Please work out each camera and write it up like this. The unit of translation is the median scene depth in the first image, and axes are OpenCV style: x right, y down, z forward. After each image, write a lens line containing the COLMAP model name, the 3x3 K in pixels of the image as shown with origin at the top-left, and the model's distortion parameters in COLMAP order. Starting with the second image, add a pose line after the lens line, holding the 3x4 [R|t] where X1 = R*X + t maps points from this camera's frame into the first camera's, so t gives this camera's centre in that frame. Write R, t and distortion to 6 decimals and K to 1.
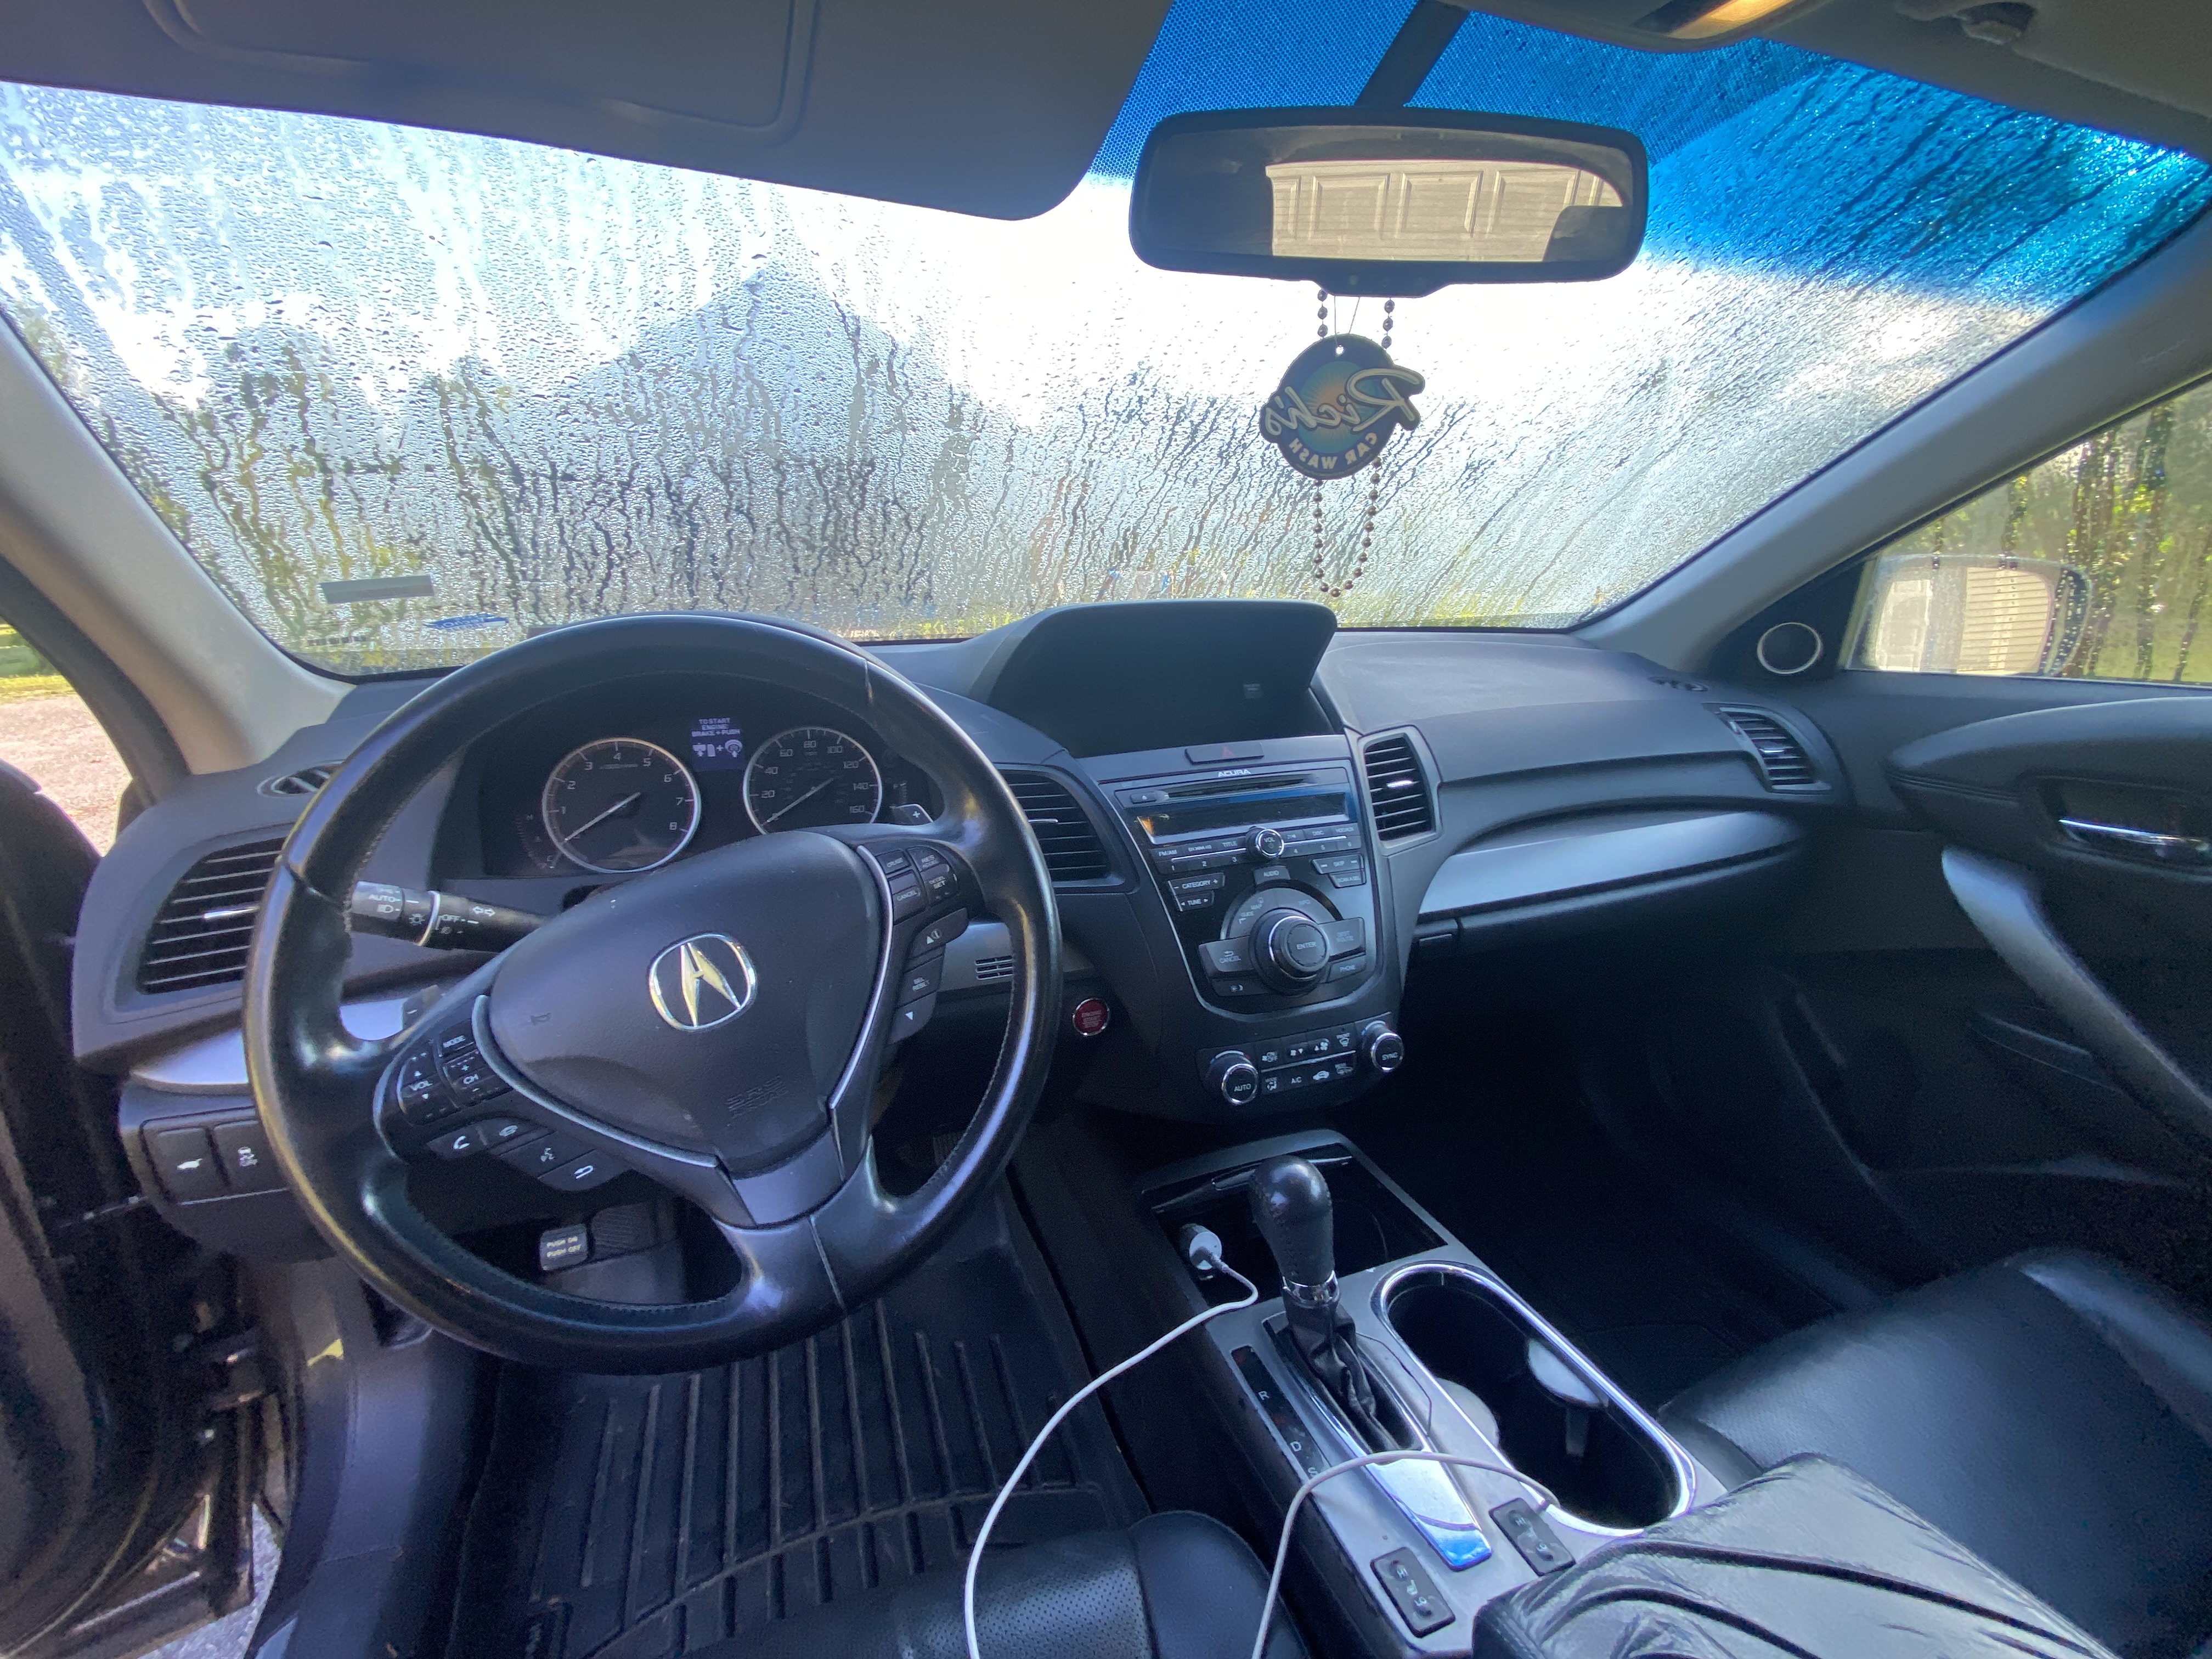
lens RADIAL K [[890.8, 0, 1106.0], [0, 890.8, 823.3], [0, 0, 1]] dist [-0.010869, -0.001276]
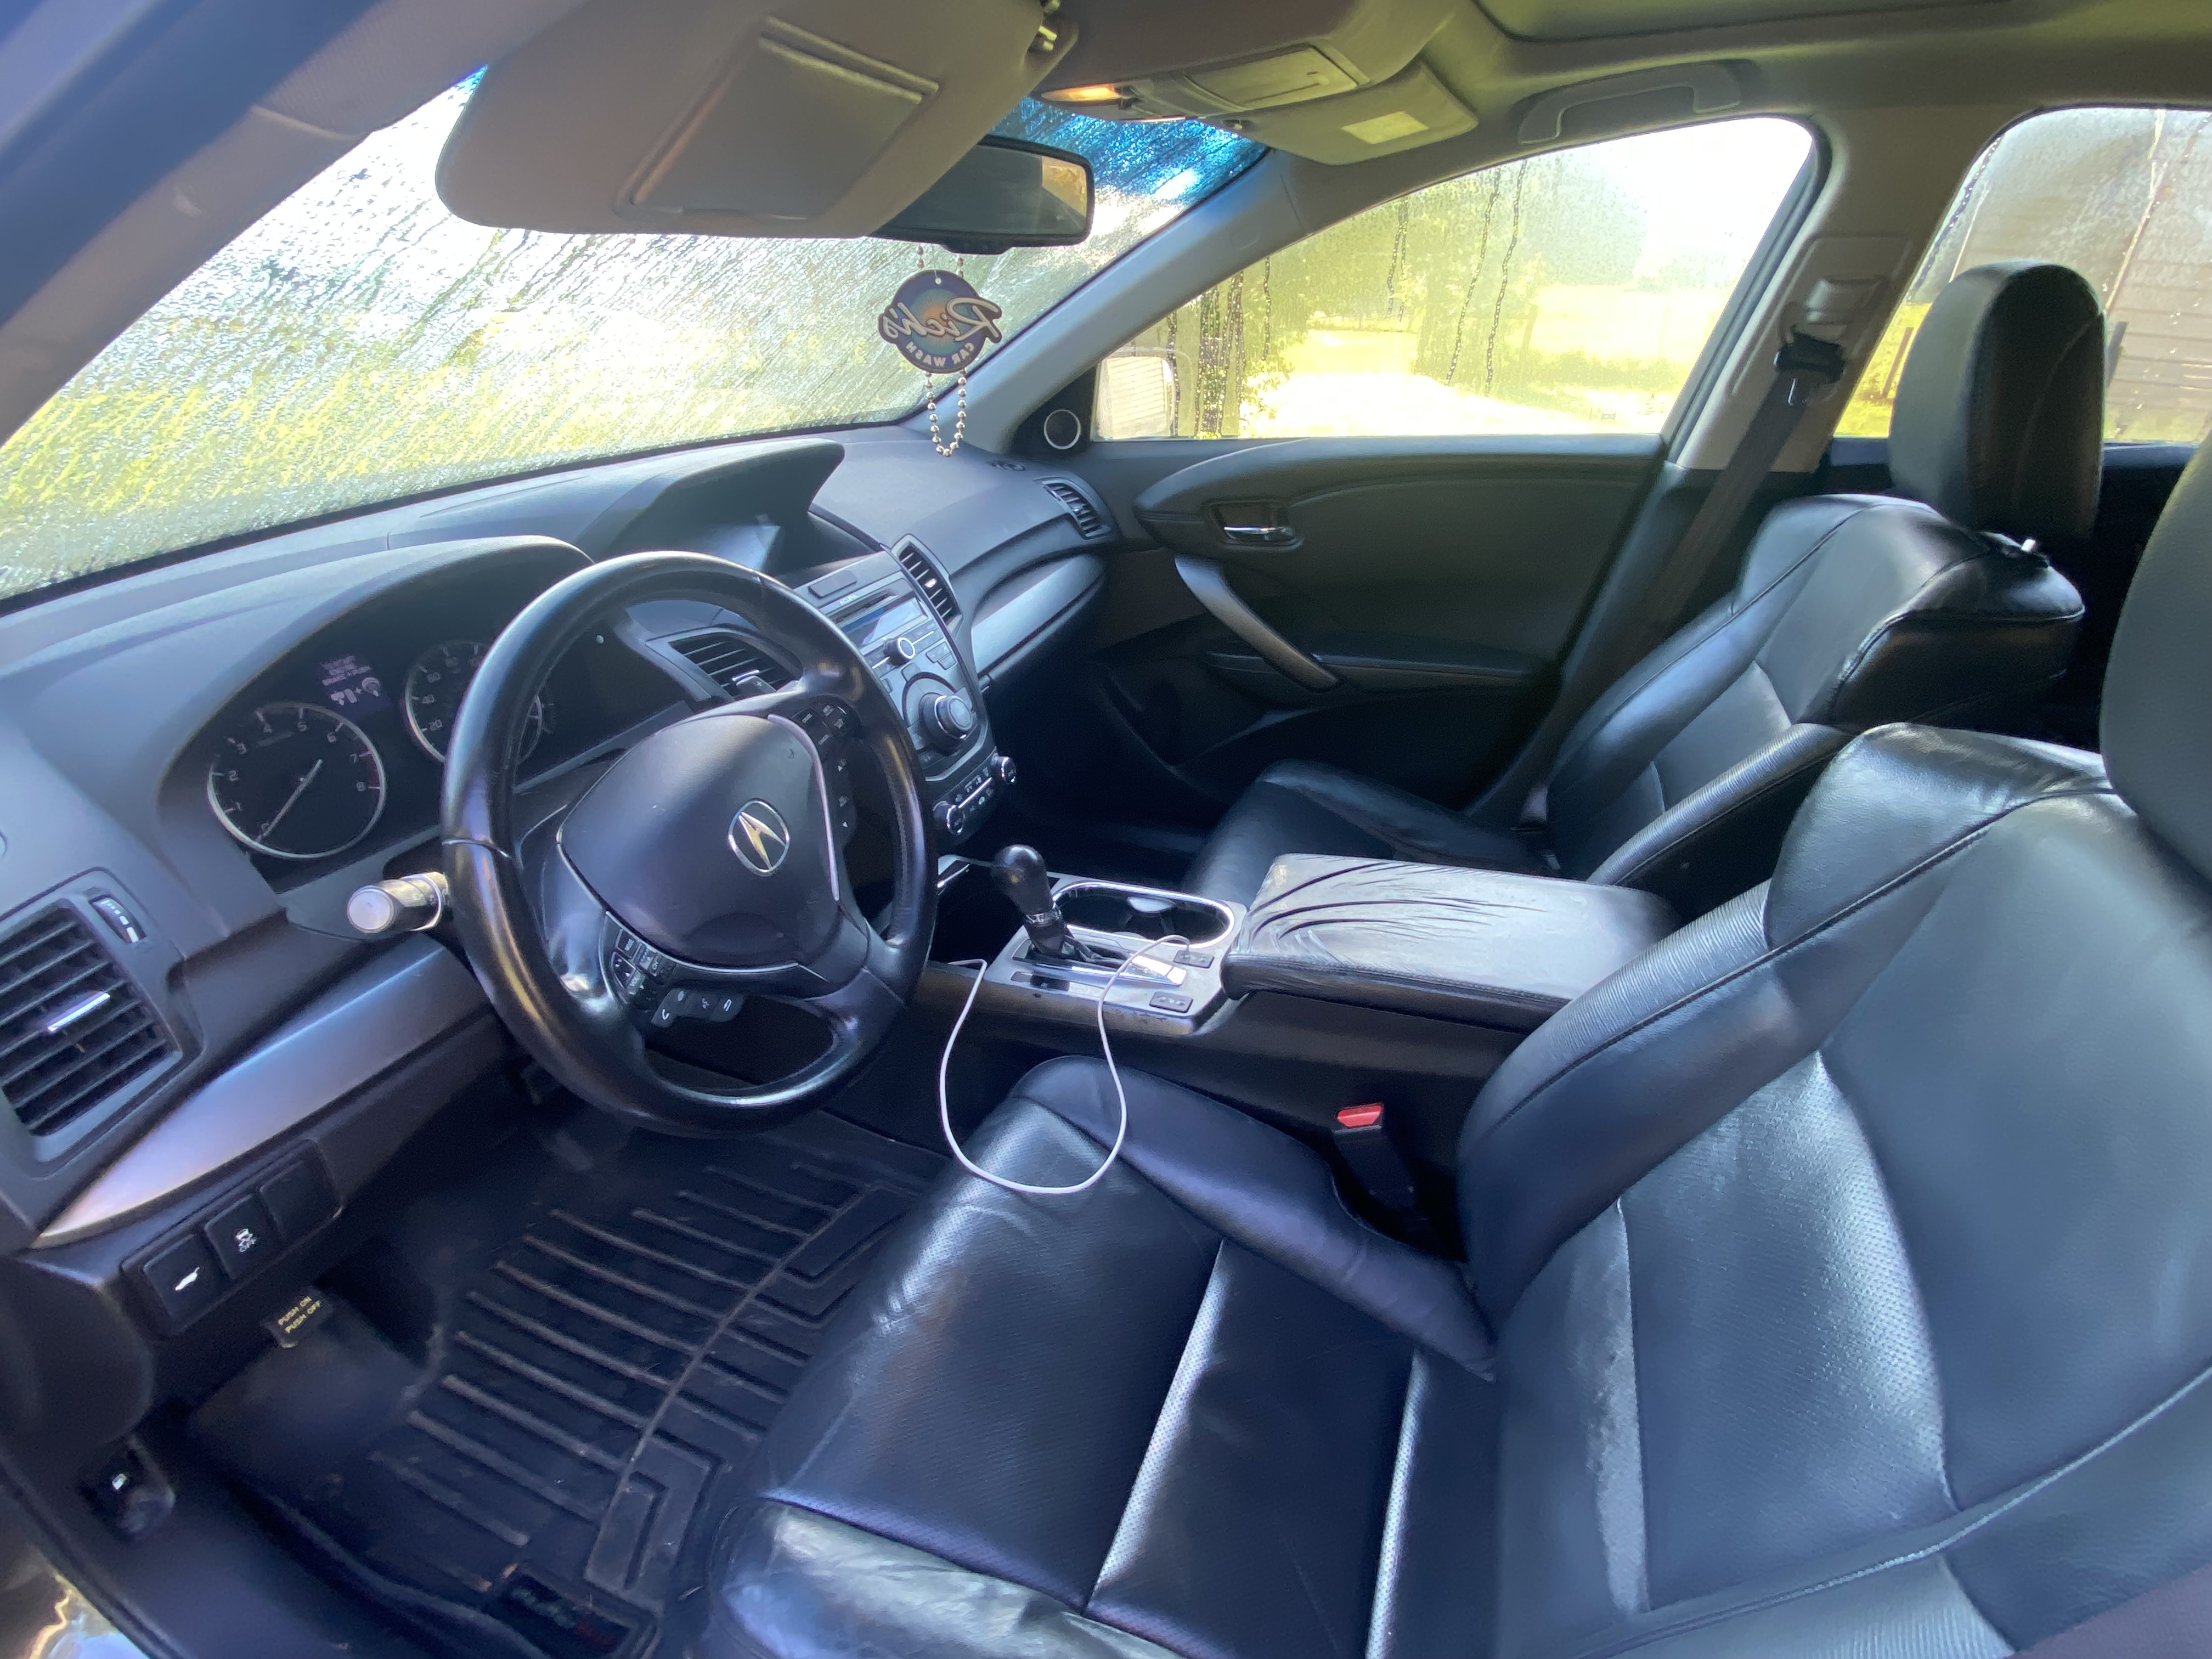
lens RADIAL K [[1027.2, 0, 1103.5], [0, 1027.2, 829.6], [0, 0, 1]] dist [-0.014483, -0.000450]
pose [[0.651389, -0.352826, 0.671719, -0.671017], [0.202911, 0.934064, 0.293855, -0.101253], [-0.731109, -0.055115, 0.680031, -0.236454]]
